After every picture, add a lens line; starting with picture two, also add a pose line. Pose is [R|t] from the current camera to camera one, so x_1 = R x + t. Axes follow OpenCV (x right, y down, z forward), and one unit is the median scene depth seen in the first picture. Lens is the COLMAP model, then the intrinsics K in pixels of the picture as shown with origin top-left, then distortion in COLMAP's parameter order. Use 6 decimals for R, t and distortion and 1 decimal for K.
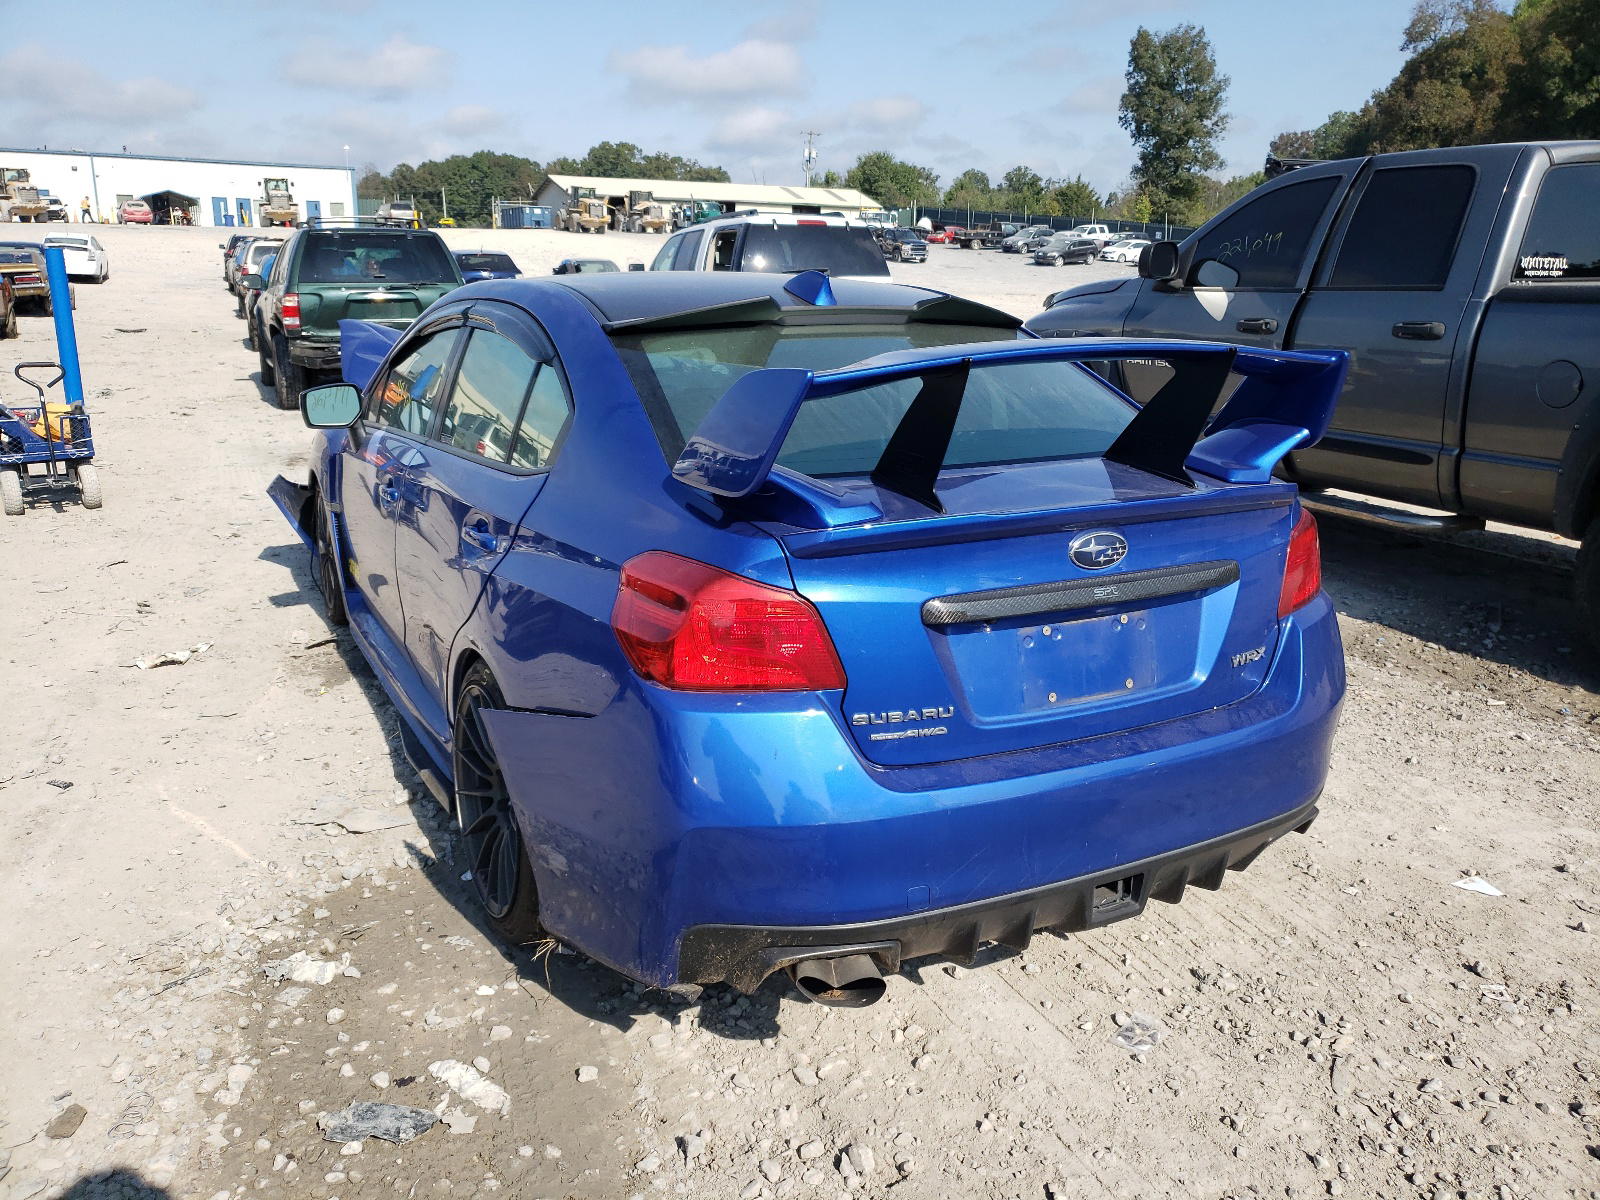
lens RADIAL K [[1234.8, 0, 798.7], [0, 1234.8, 591.4], [0, 0, 1]] dist [-0.000233, 0.035026]
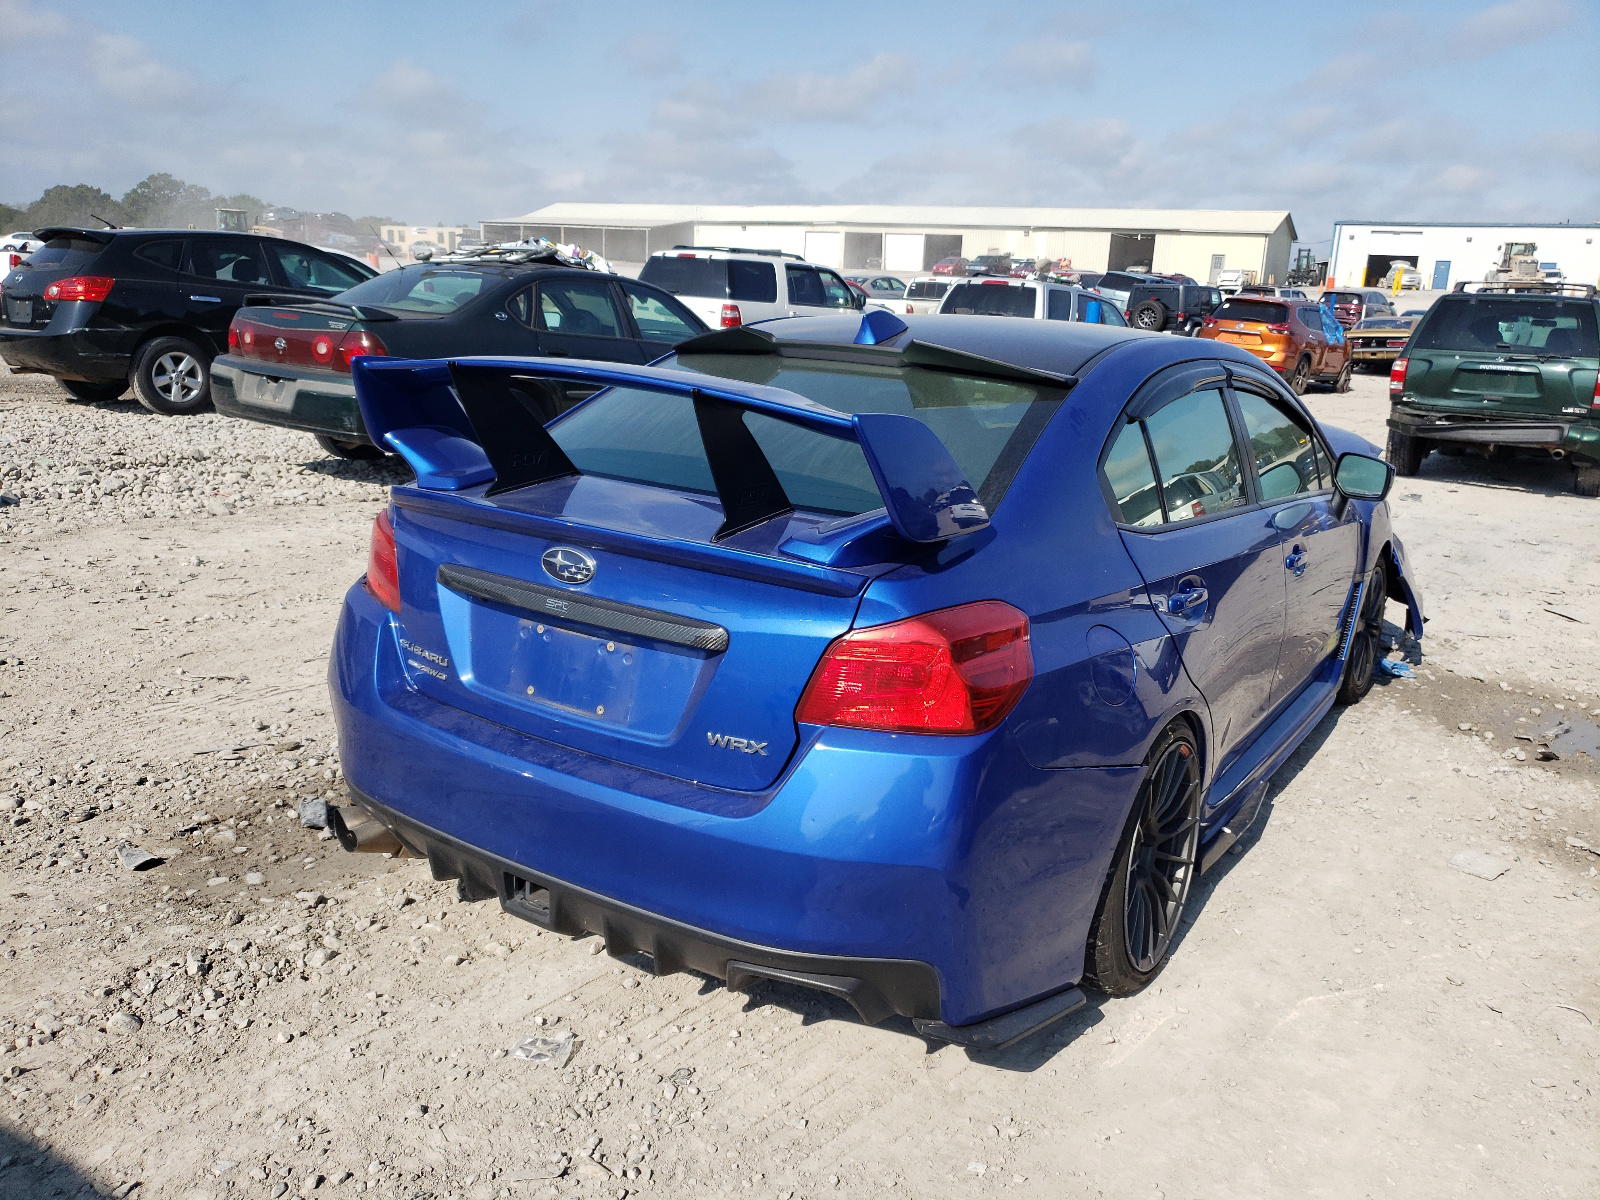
lens RADIAL K [[1231.9, 0, 798.4], [0, 1231.9, 607.9], [0, 0, 1]] dist [0.006763, 0.002521]
pose [[0.526064, 0.235686, -0.817134, 1.131518], [-0.267089, 0.958004, 0.104367, -0.149909], [0.807415, 0.163344, 0.566921, 0.539258]]
